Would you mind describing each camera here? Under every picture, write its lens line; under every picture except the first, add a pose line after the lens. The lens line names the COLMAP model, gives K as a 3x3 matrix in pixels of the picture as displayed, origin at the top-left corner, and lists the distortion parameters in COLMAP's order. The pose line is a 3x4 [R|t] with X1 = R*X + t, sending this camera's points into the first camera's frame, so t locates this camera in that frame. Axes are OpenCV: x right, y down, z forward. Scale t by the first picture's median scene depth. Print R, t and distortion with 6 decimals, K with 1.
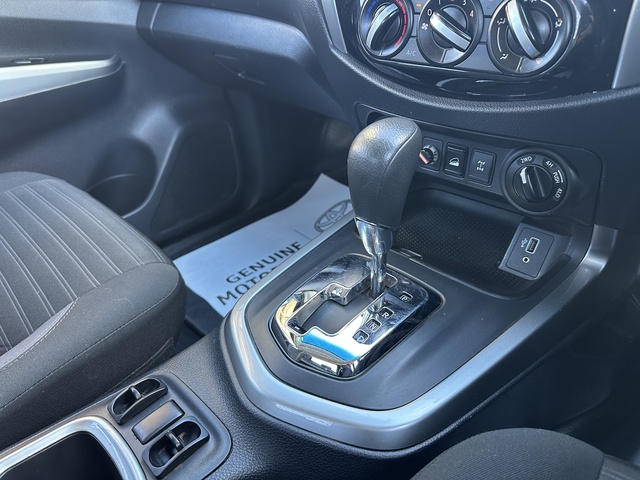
lens RADIAL K [[456.0, 0, 320.0], [0, 456.0, 240.0], [0, 0, 1]] dist [0.076894, -0.123184]
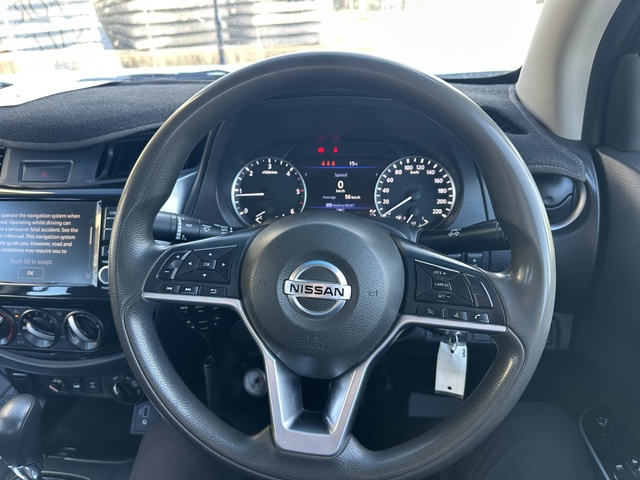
lens RADIAL K [[456.0, 0, 320.0], [0, 456.0, 240.0], [0, 0, 1]] dist [0.076894, -0.123184]
pose [[0.780186, -0.233440, 0.580358, 0.111340], [0.322355, 0.945124, -0.053186, -0.214835], [-0.536095, 0.228576, 0.812622, -0.606399]]
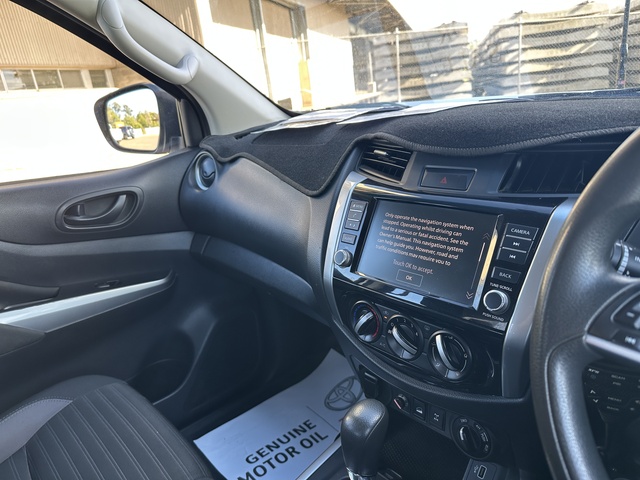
lens RADIAL K [[459.9, 0, 320.0], [0, 459.9, 240.0], [0, 0, 1]] dist [0.002131, -0.021327]
pose [[0.999409, 0.002570, -0.034274, 0.027773], [-0.011298, 0.966353, -0.256973, -0.232245], [0.032461, 0.257208, 0.965811, -0.377543]]
